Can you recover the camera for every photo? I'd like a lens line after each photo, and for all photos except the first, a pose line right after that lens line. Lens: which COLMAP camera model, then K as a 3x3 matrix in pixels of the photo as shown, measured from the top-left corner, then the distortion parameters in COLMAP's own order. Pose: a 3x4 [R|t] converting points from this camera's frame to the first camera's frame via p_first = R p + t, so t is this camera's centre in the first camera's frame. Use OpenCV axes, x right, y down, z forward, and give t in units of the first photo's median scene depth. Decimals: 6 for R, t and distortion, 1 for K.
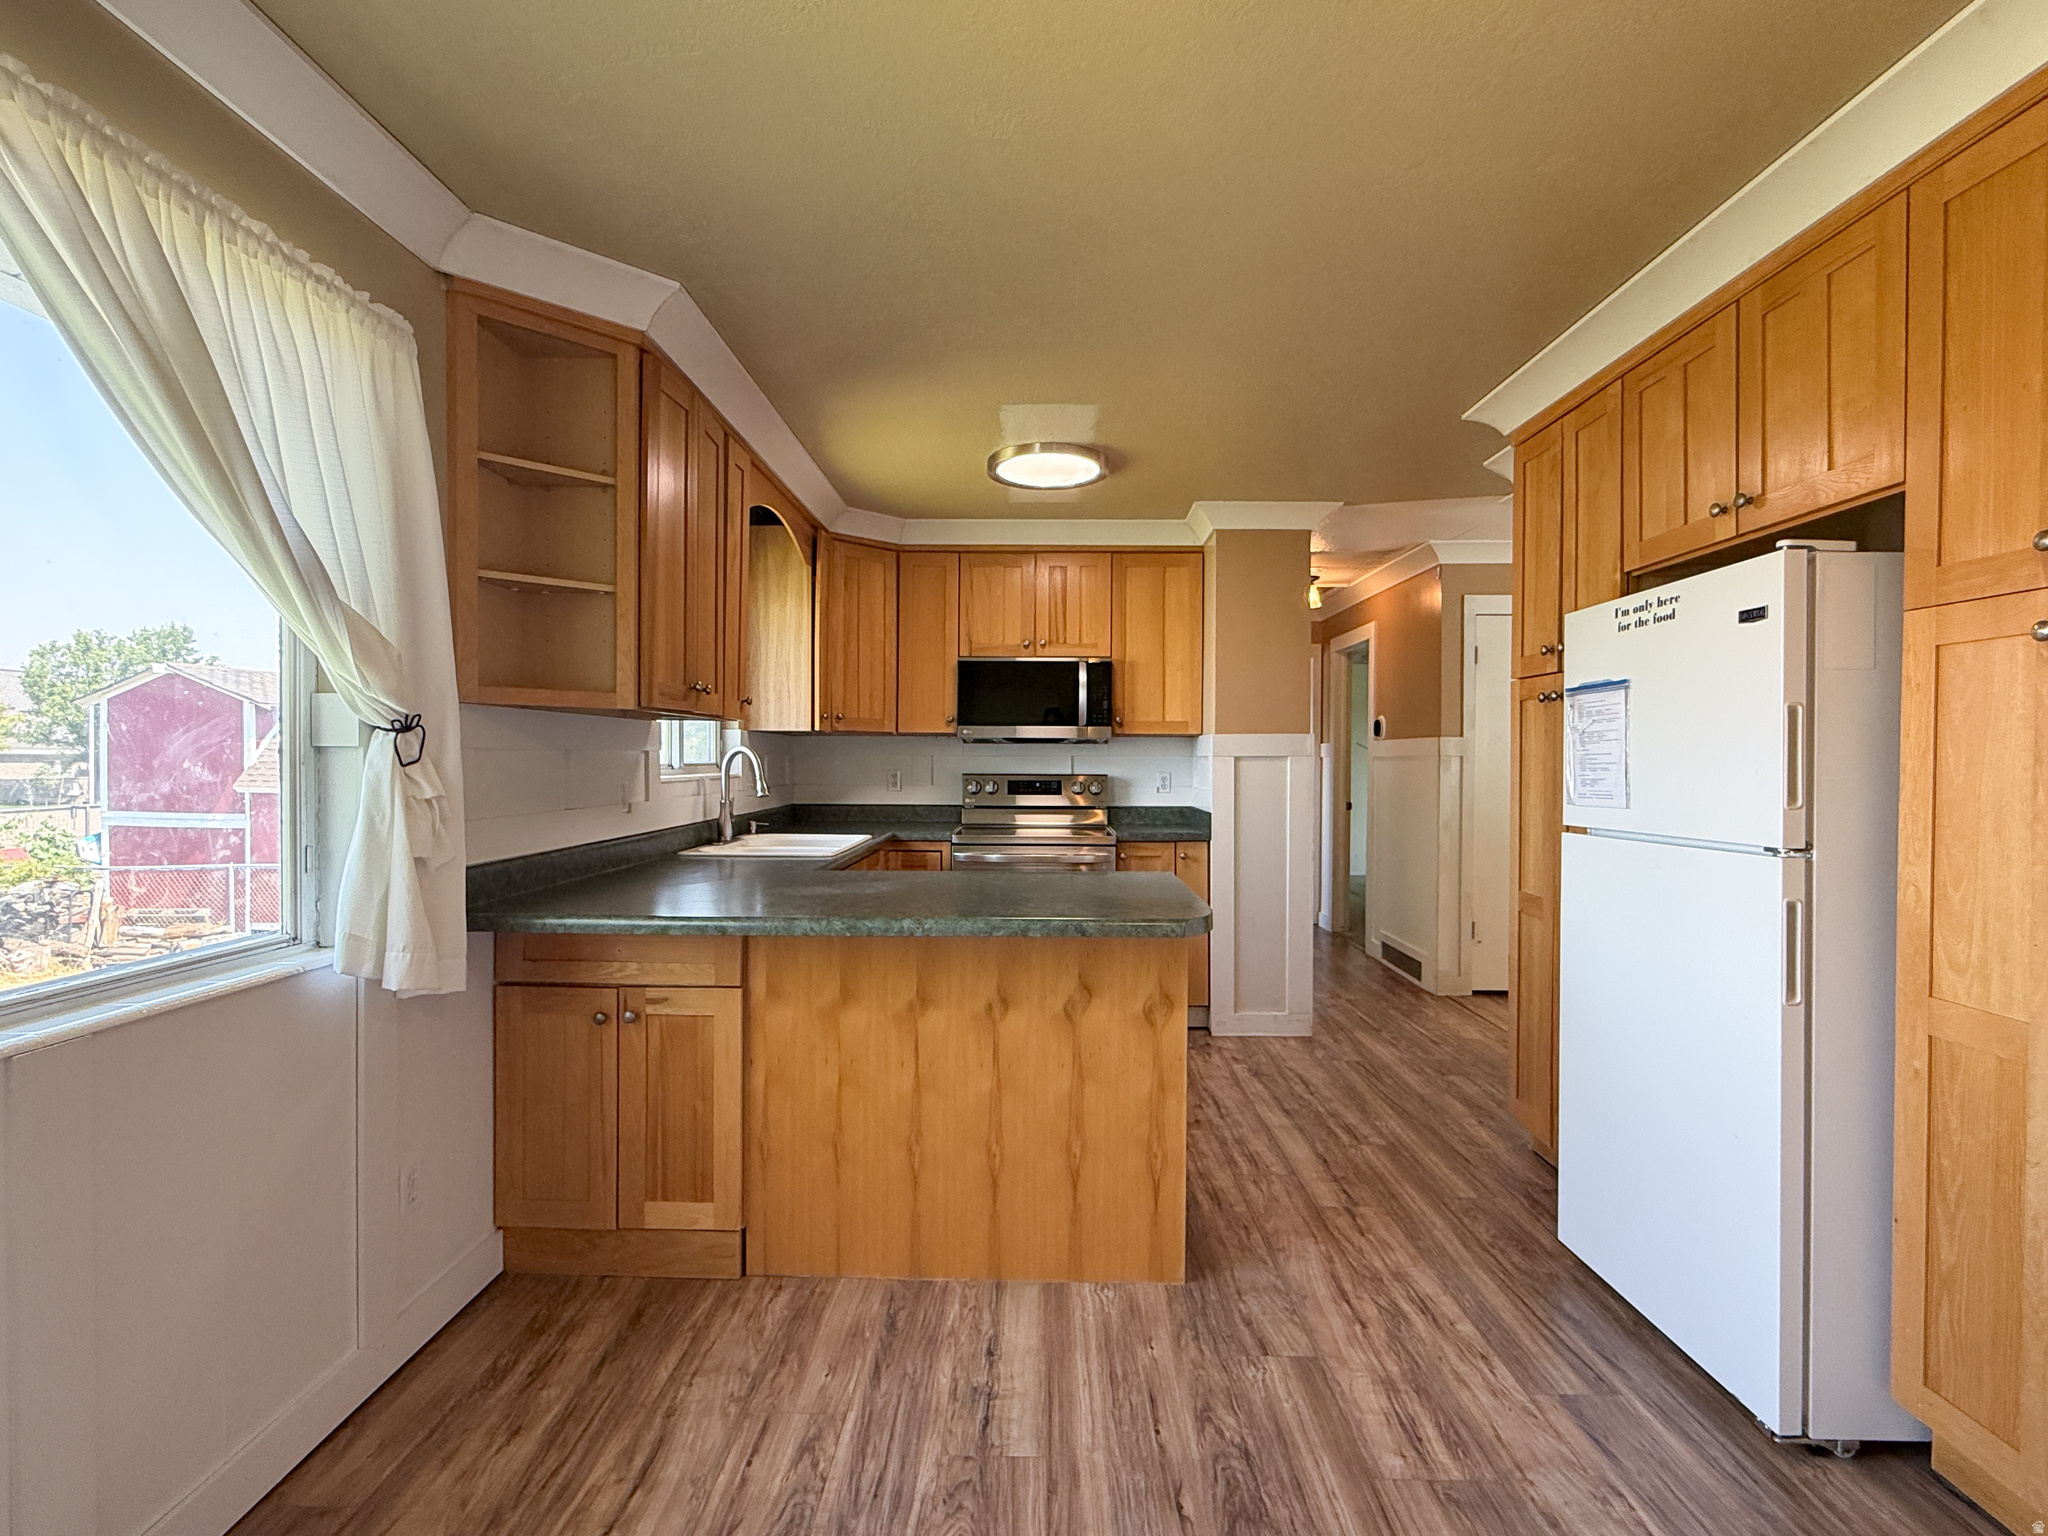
lens RADIAL K [[981.6, 0, 1024.0], [0, 981.6, 768.0], [0, 0, 1]] dist [-0.001614, 0.000220]
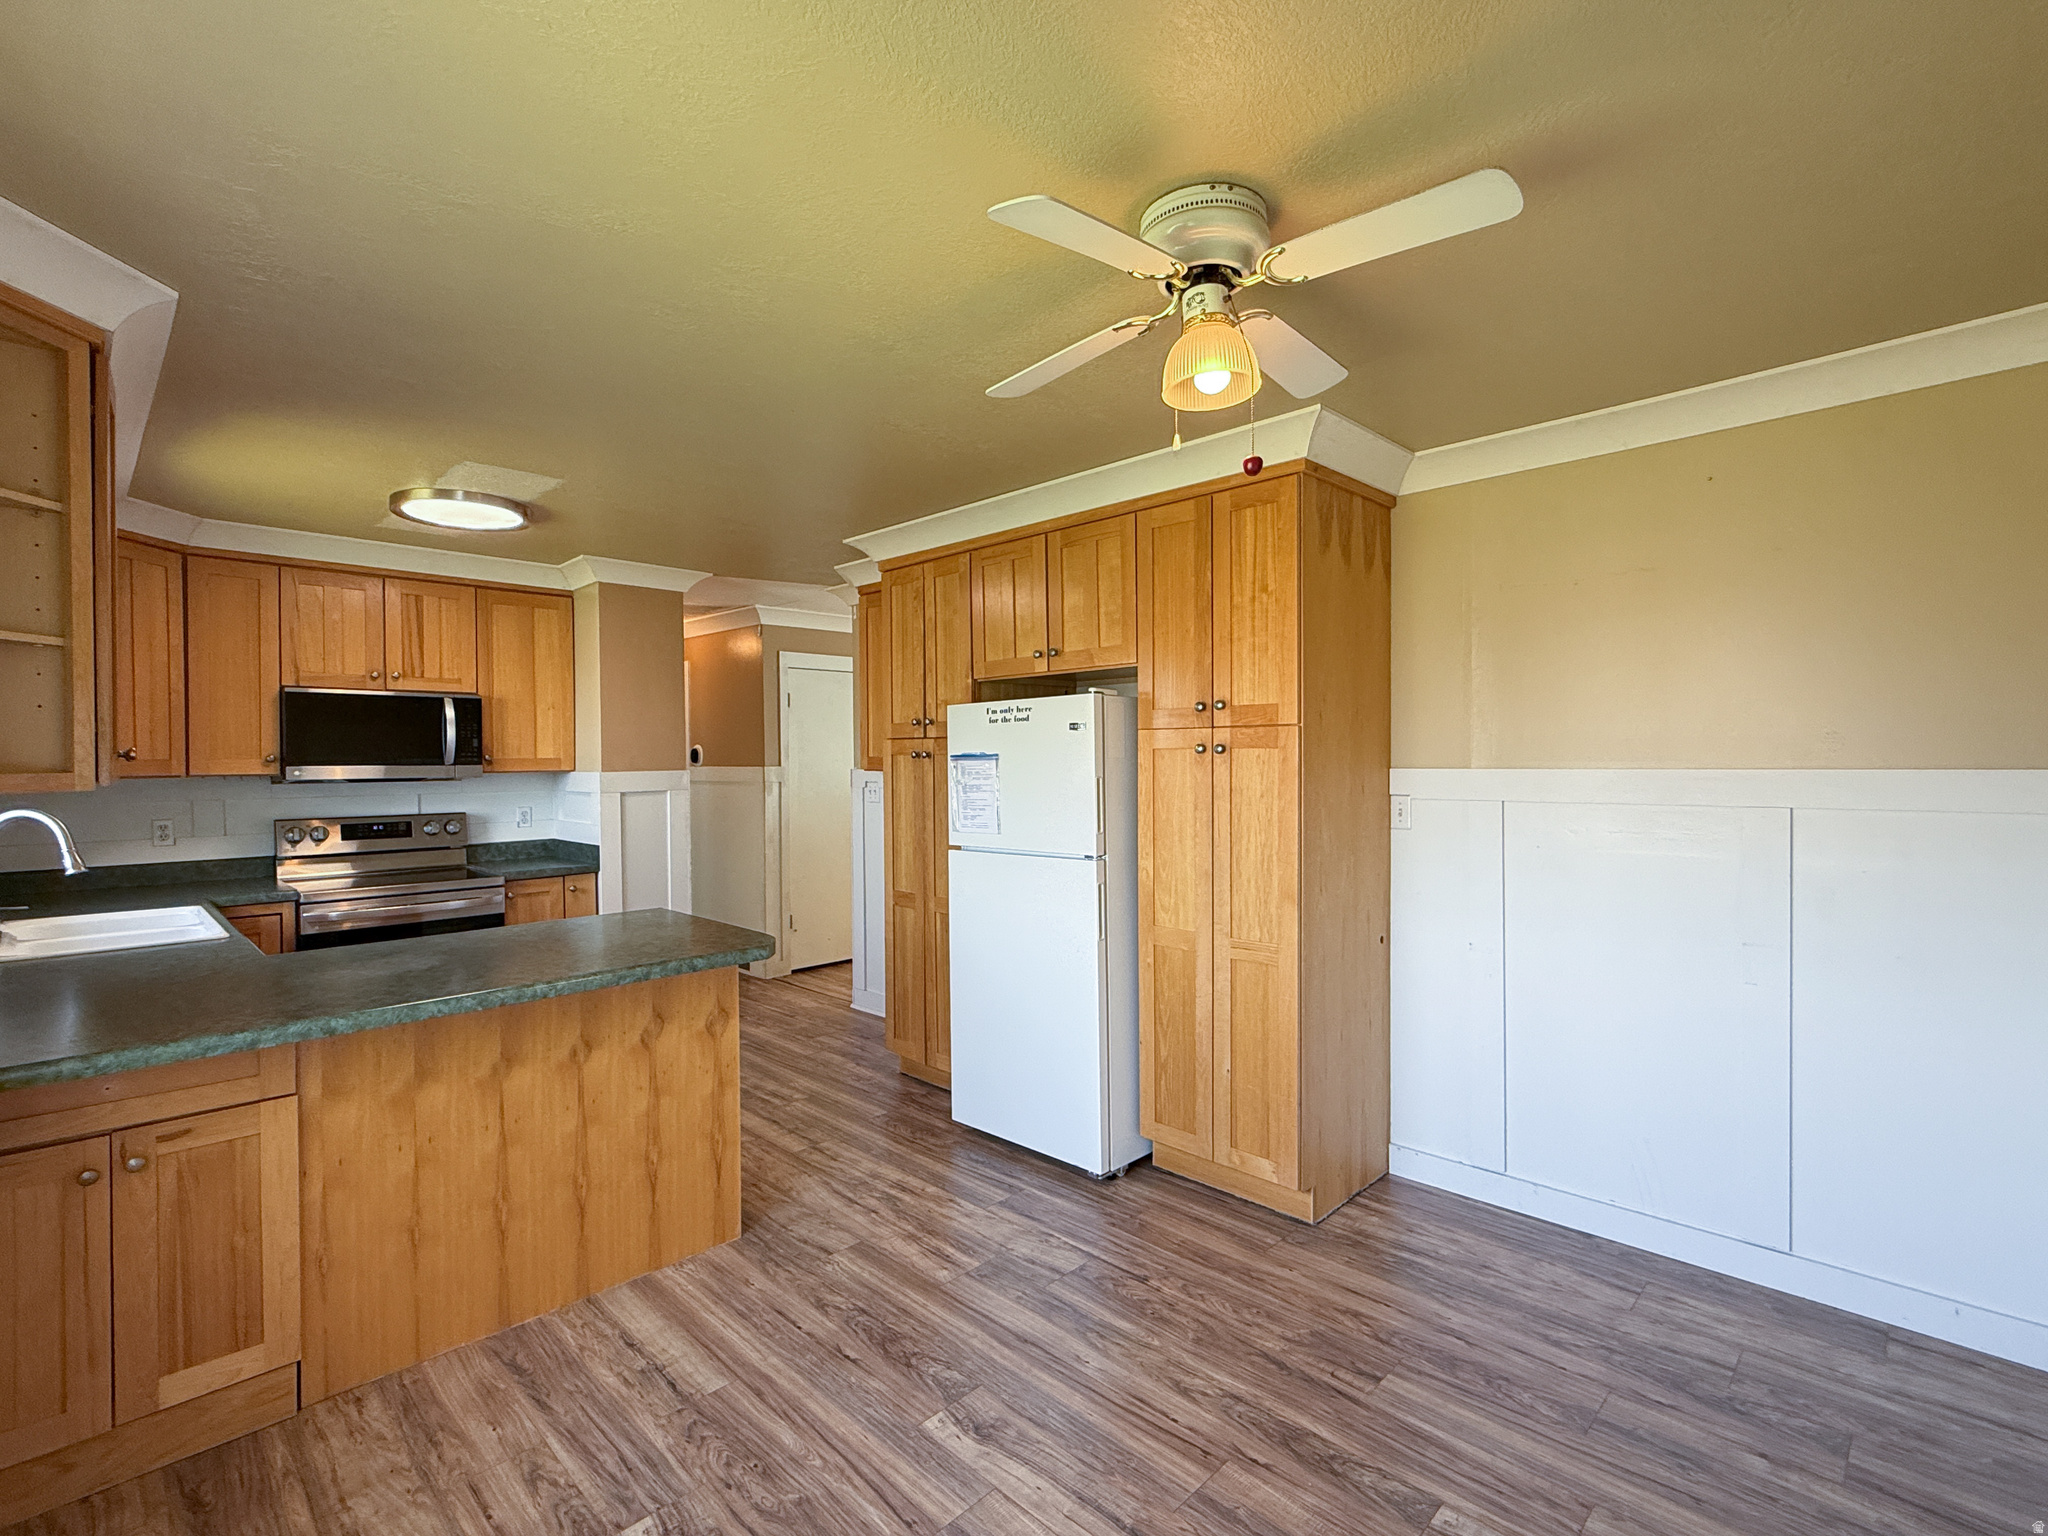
lens RADIAL K [[948.7, 0, 1024.0], [0, 948.7, 768.0], [0, 0, 1]] dist [-0.001774, -0.000543]
pose [[0.692294, -0.018220, 0.721385, -0.447743], [0.018342, 0.999803, 0.007650, -0.073902], [-0.721382, 0.007935, 0.692492, -0.100122]]
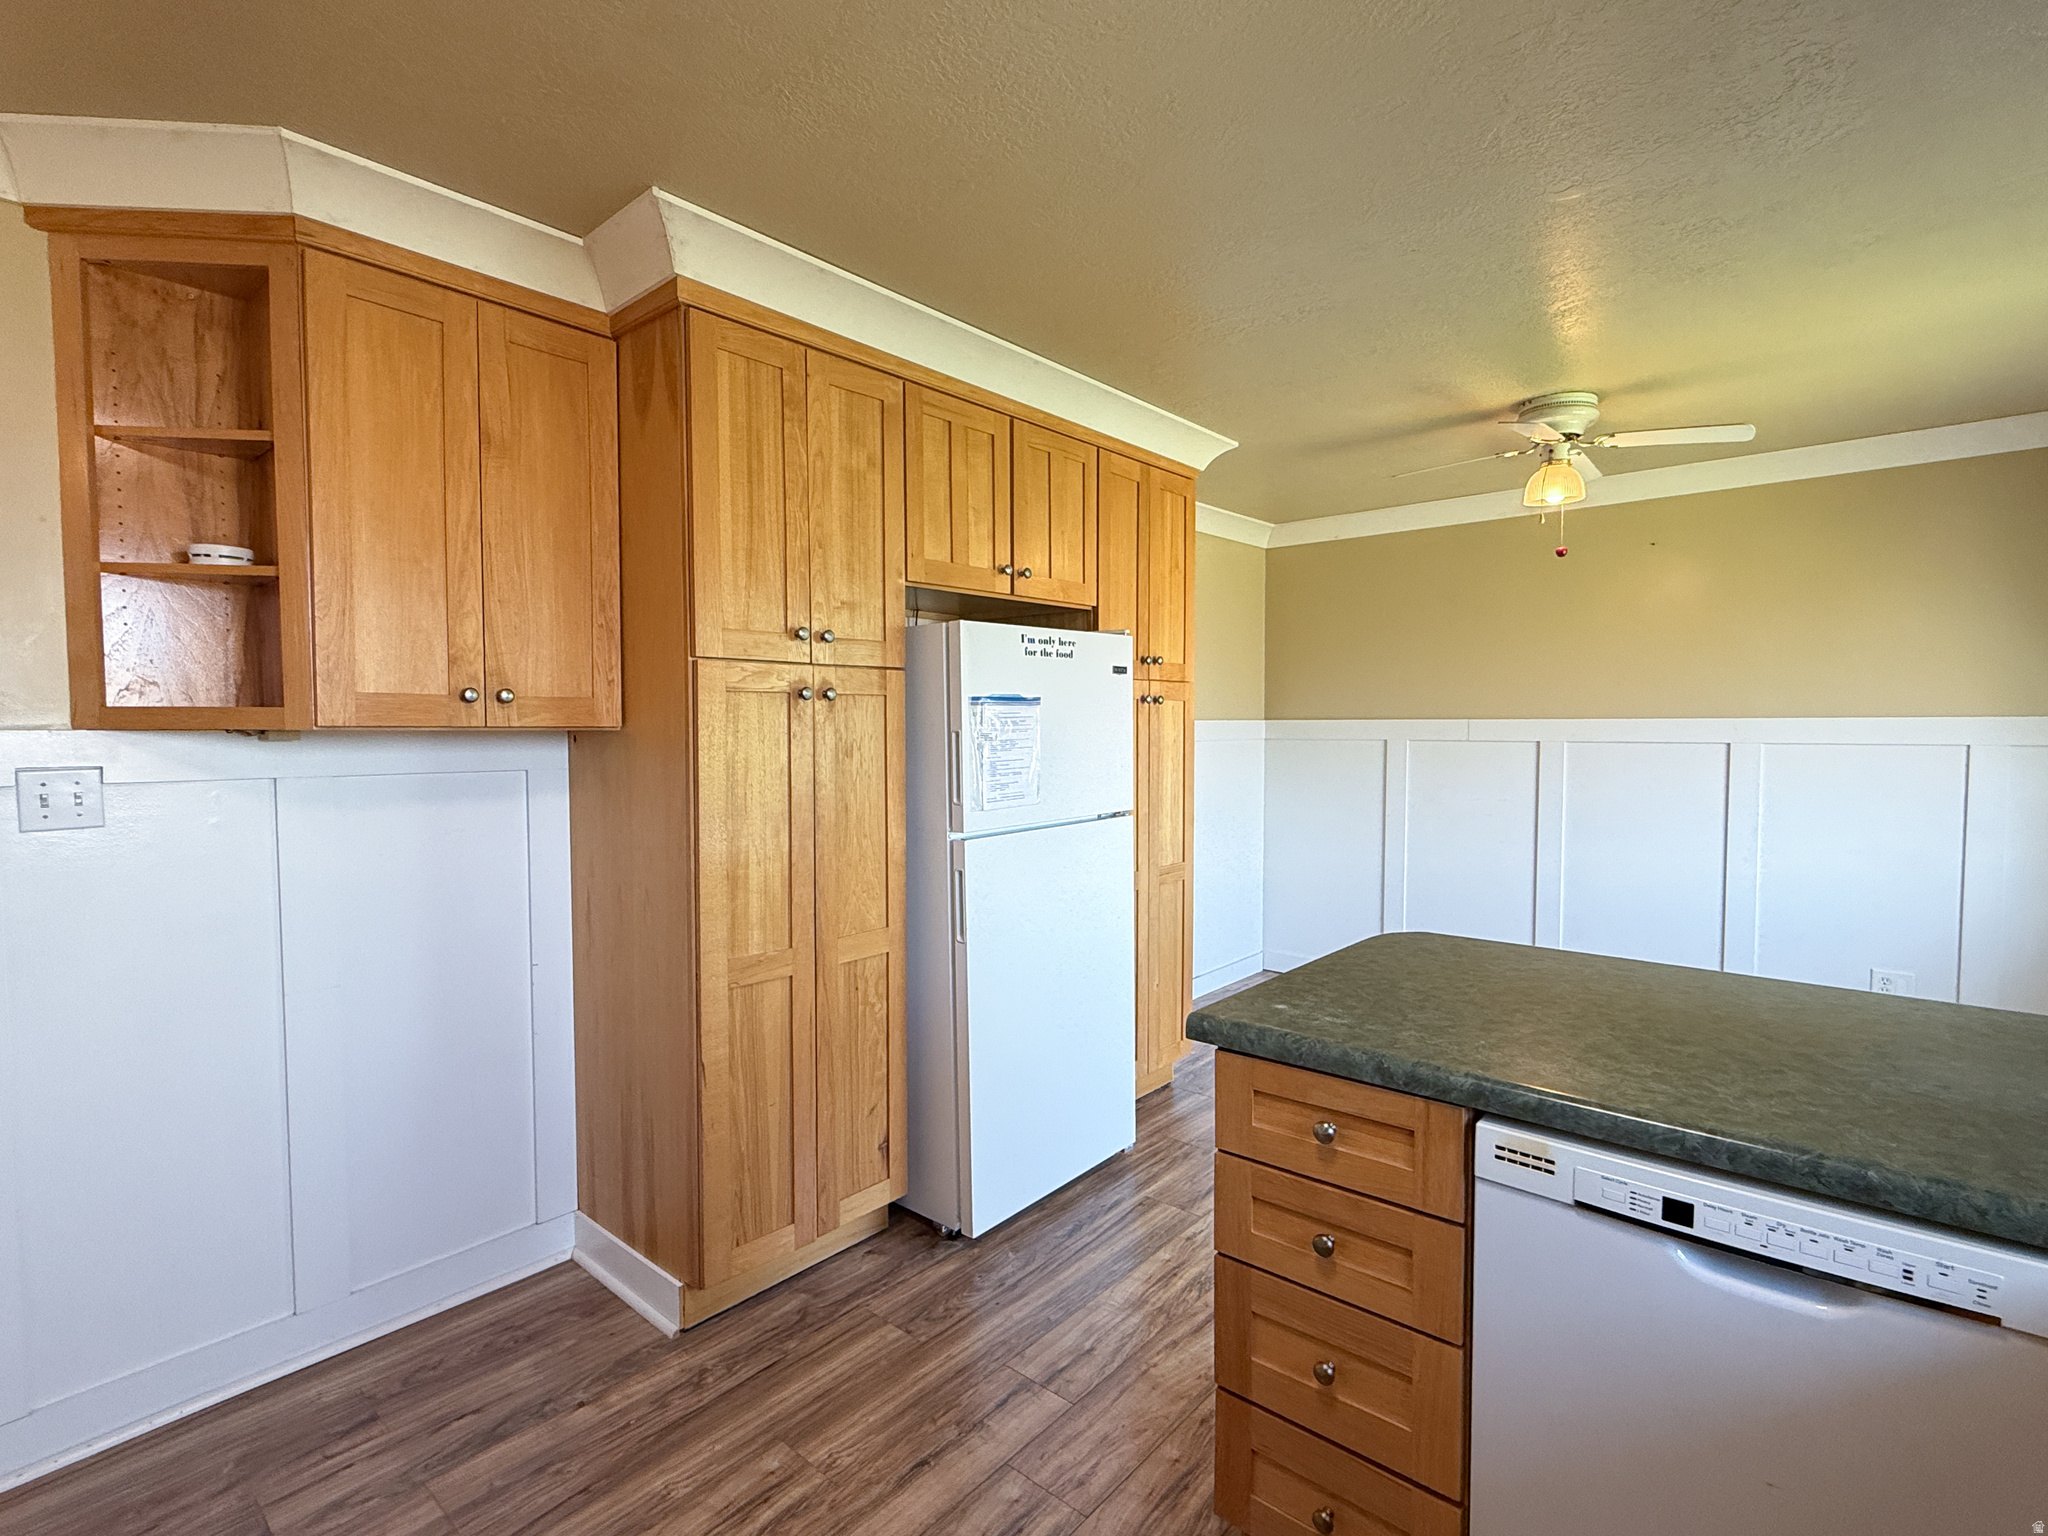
lens RADIAL K [[981.6, 0, 1024.0], [0, 981.6, 768.0], [0, 0, 1]] dist [-0.001614, 0.000220]
pose [[-0.765097, -0.030015, 0.643215, -0.142345], [0.007512, 0.998429, 0.055526, -0.066817], [-0.643871, 0.047315, -0.763670, 1.826851]]
